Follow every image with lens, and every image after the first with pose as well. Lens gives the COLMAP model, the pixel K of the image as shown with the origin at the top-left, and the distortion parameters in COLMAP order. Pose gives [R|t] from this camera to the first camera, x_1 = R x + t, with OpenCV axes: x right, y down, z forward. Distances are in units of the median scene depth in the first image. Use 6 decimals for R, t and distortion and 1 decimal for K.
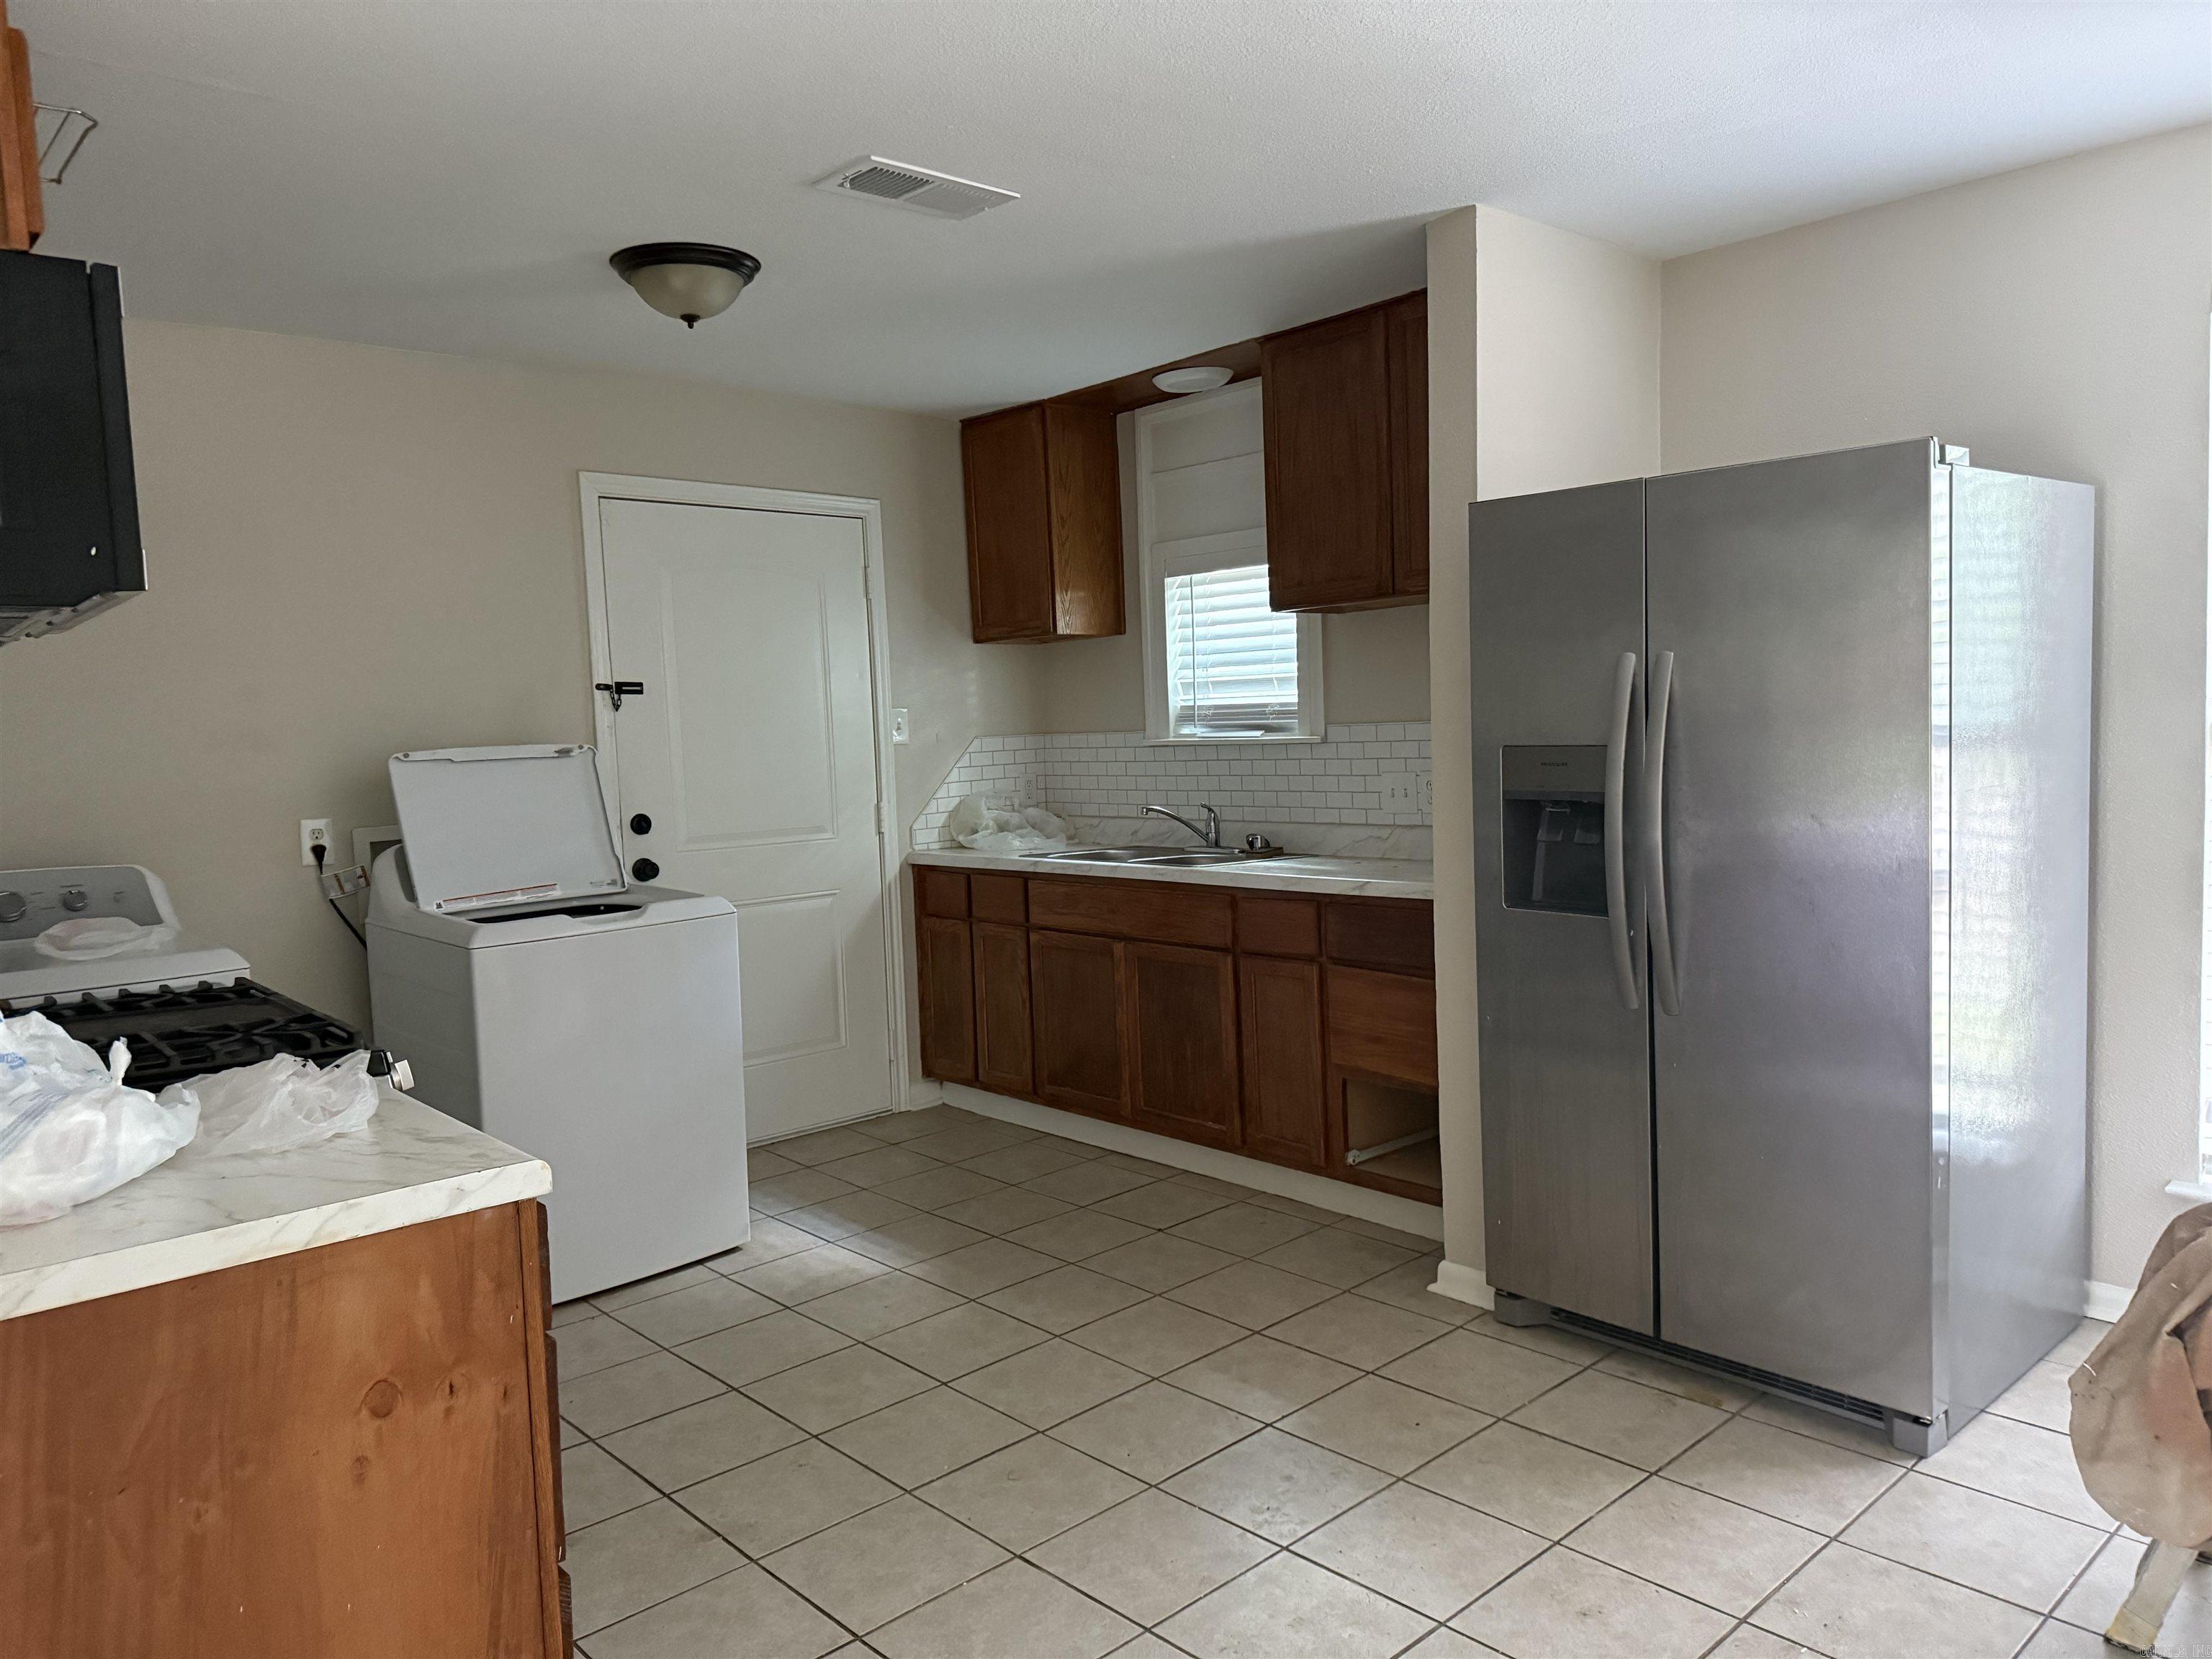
lens RADIAL K [[1558.6, 0, 1109.7], [0, 1558.6, 853.6], [0, 0, 1]] dist [0.001296, 0.000995]
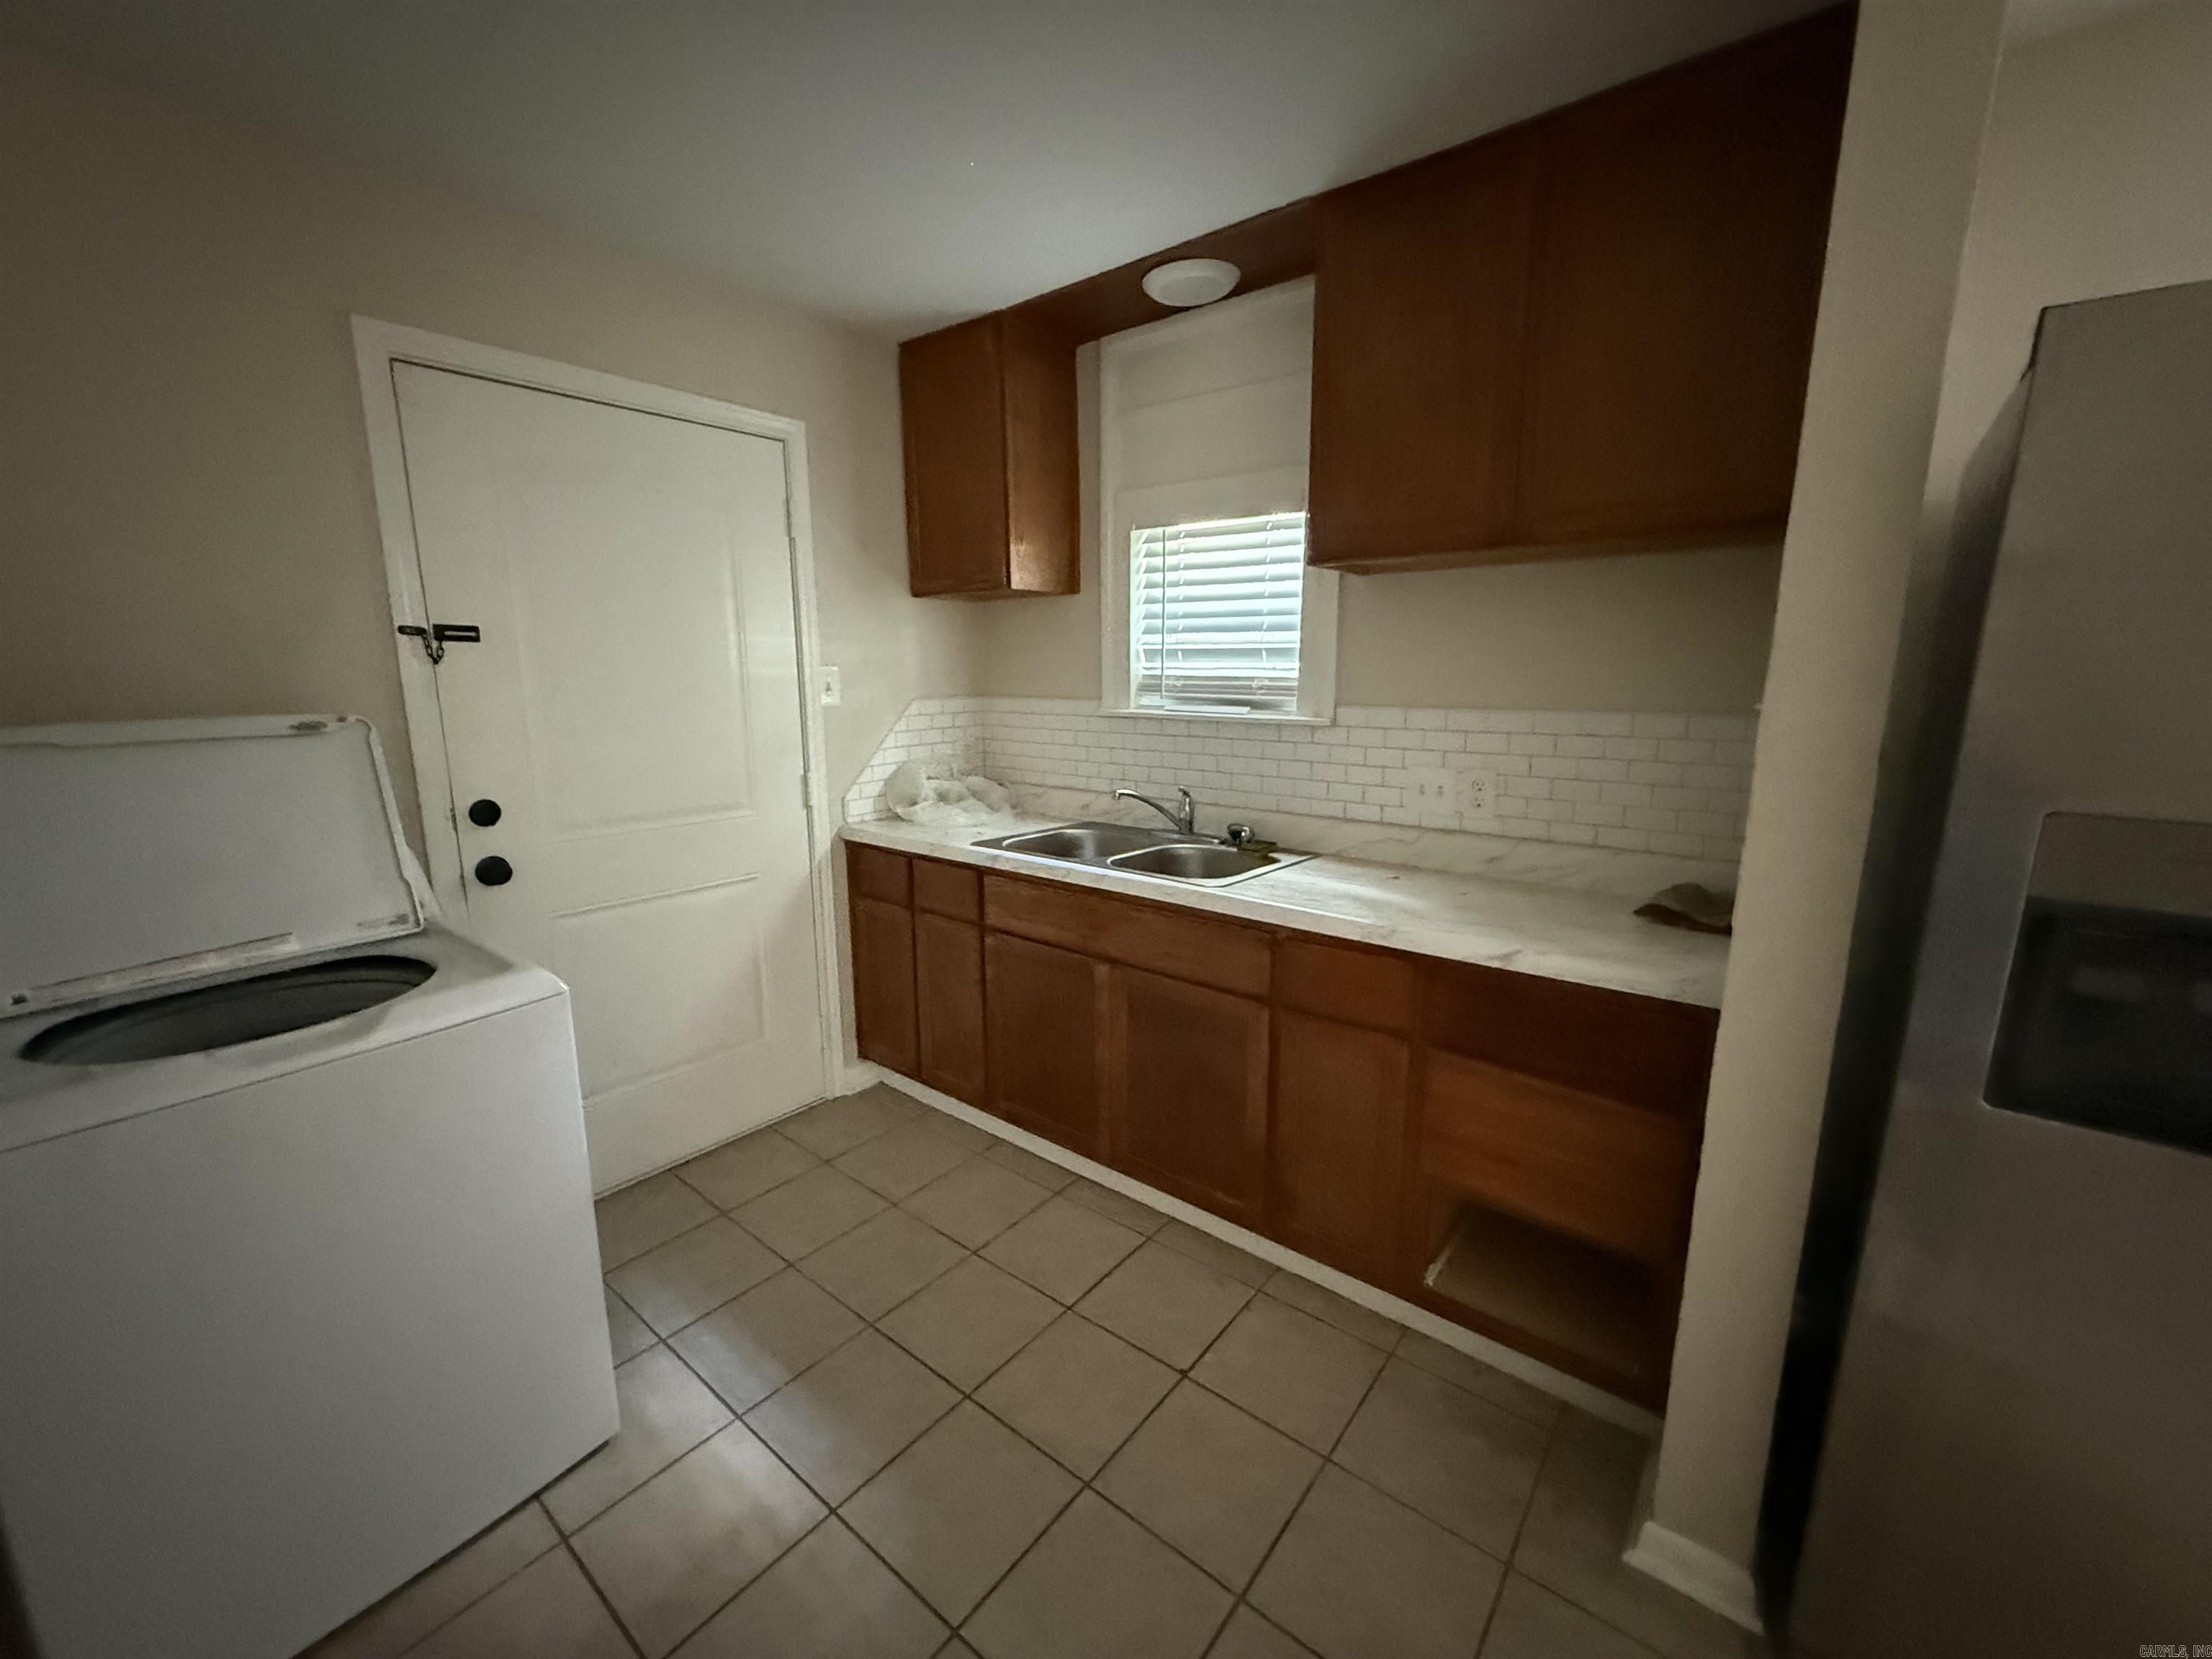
lens RADIAL K [[883.4, 0, 1100.7], [0, 883.4, 833.2], [0, 0, 1]] dist [-0.031117, 0.000128]
pose [[0.987695, 0.004576, 0.156324, -0.063709], [-0.020224, 0.994915, 0.098663, -0.054820], [-0.155077, -0.100610, 0.982766, 0.504159]]
